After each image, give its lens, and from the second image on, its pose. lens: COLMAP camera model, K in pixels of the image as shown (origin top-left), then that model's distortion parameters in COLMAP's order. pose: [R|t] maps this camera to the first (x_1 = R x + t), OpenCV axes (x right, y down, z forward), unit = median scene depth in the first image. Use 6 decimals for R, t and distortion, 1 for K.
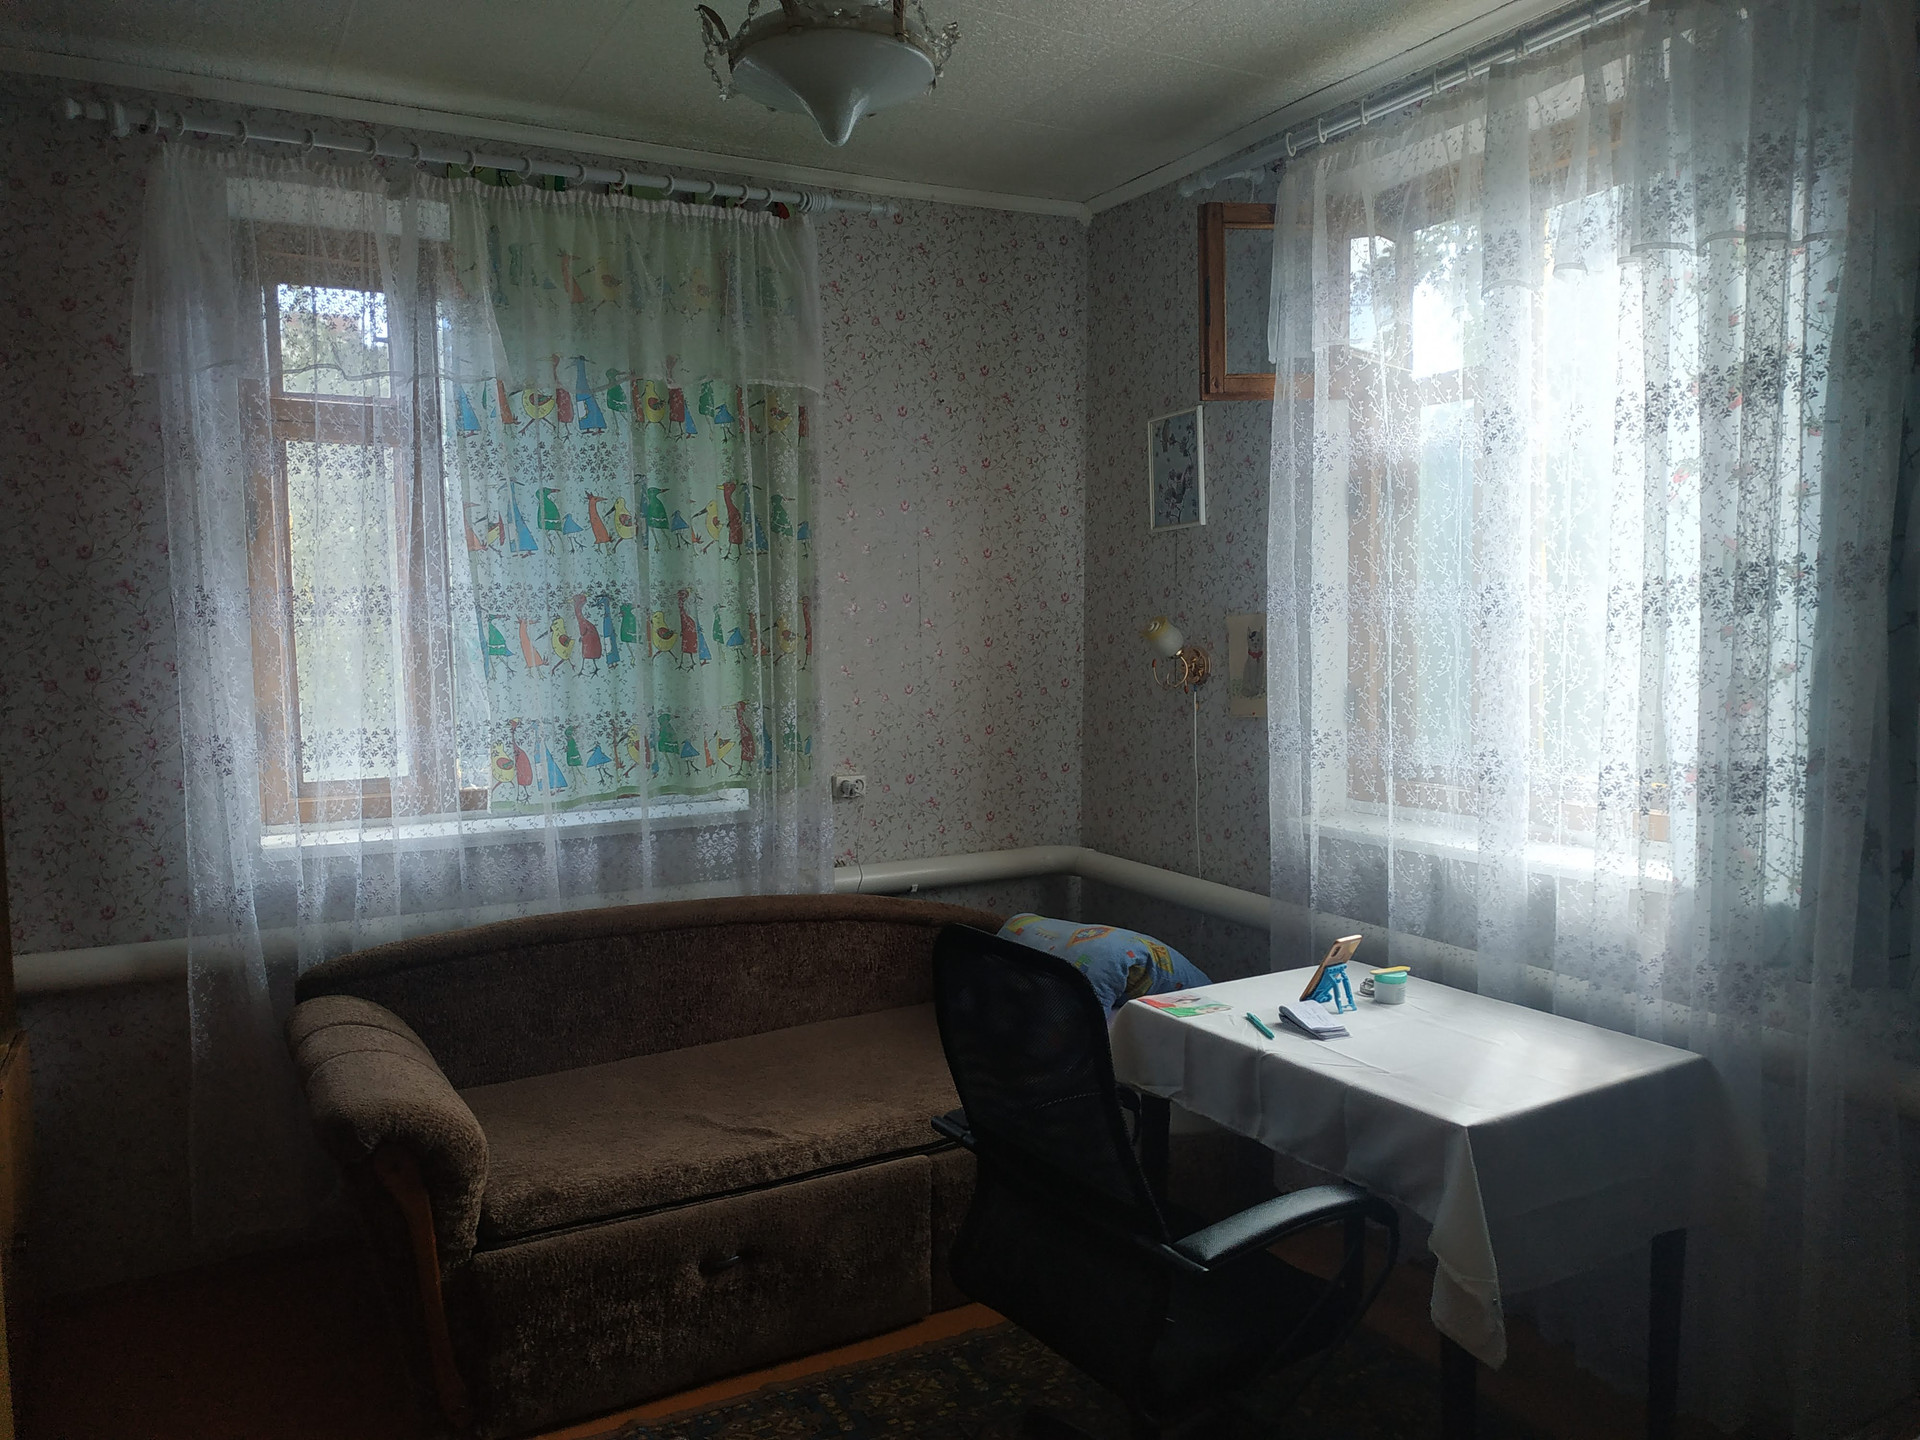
lens RADIAL K [[1423.2, 0, 974.3], [0, 1423.2, 718.0], [0, 0, 1]] dist [-0.043928, -0.004773]
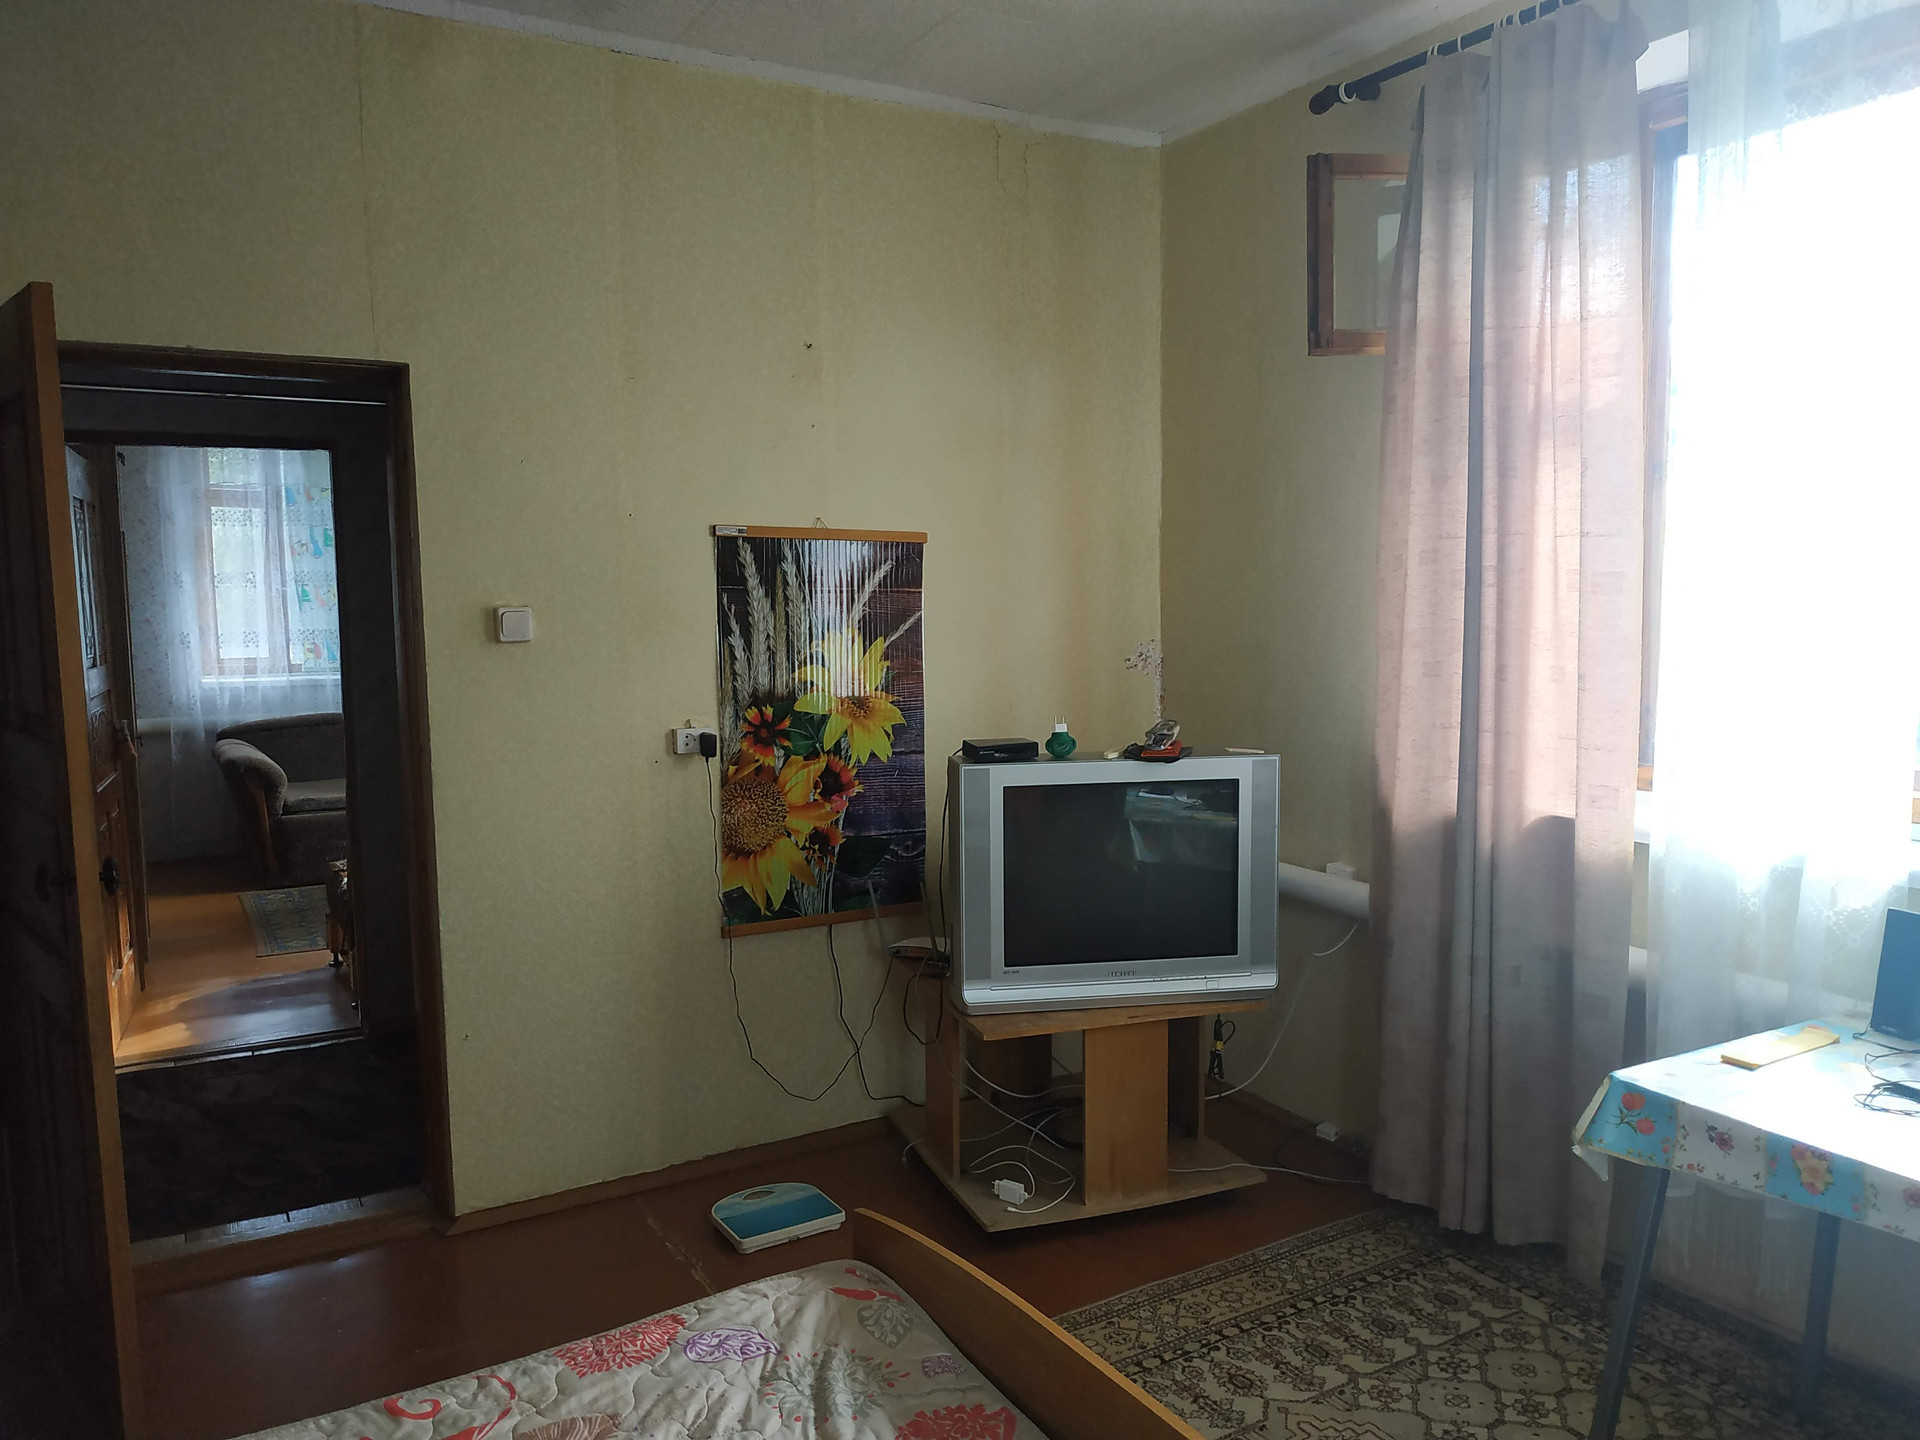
lens RADIAL K [[1423.2, 0, 946.2], [0, 1423.2, 723.4], [0, 0, 1]] dist [-0.043928, -0.004773]
pose [[0.999546, 0.001417, 0.030110, 0.665915], [-0.001985, 0.999820, 0.018857, 0.112816], [-0.030078, -0.018908, 0.999369, -1.383144]]
